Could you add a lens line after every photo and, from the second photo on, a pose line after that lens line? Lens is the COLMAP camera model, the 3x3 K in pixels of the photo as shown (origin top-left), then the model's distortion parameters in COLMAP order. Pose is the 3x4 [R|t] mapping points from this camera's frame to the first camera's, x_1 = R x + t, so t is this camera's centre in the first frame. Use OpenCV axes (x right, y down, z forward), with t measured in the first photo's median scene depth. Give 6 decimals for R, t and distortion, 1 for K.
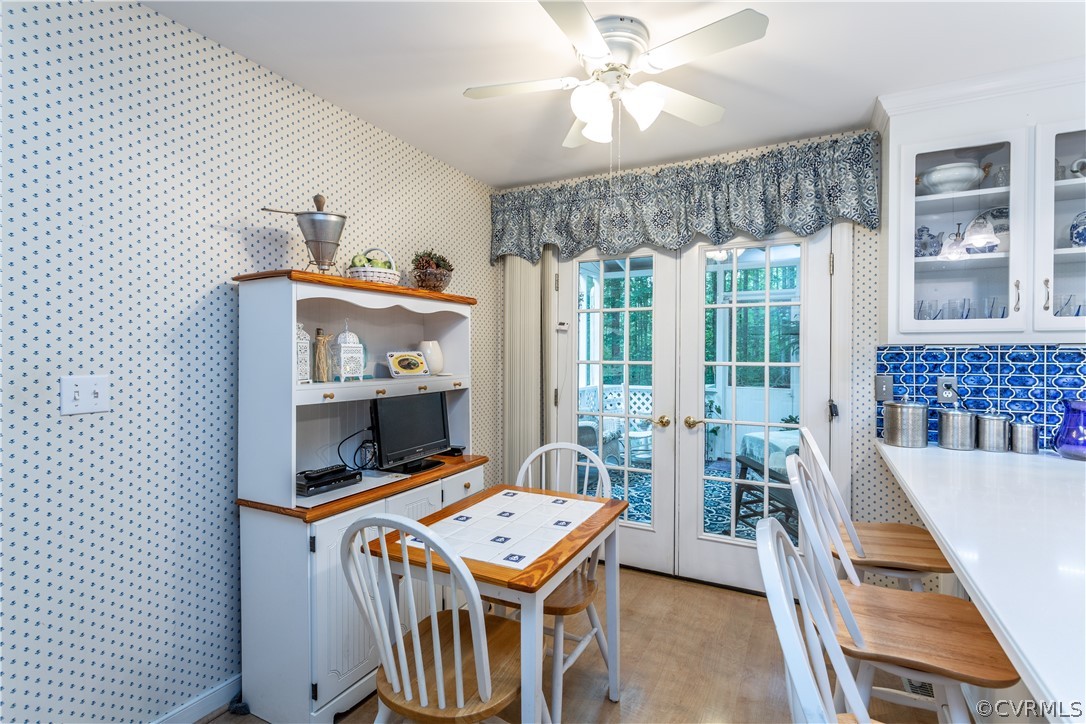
lens RADIAL K [[507.2, 0, 543.0], [0, 507.2, 362.0], [0, 0, 1]] dist [0.000999, 0.000443]
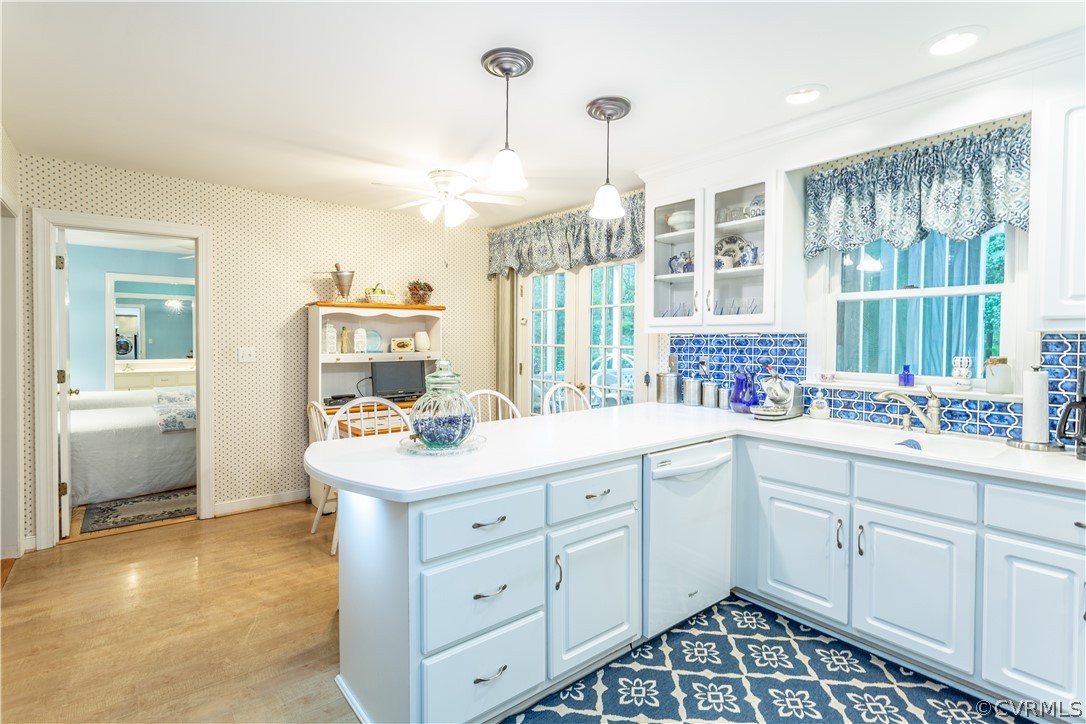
lens RADIAL K [[527.4, 0, 549.4], [0, 527.4, 355.4], [0, 0, 1]] dist [-0.000601, 0.000071]
pose [[0.916719, 0.014152, -0.399283, 1.027074], [-0.008384, 0.999834, 0.016187, 0.006694], [0.399445, -0.011491, 0.916685, -0.541799]]
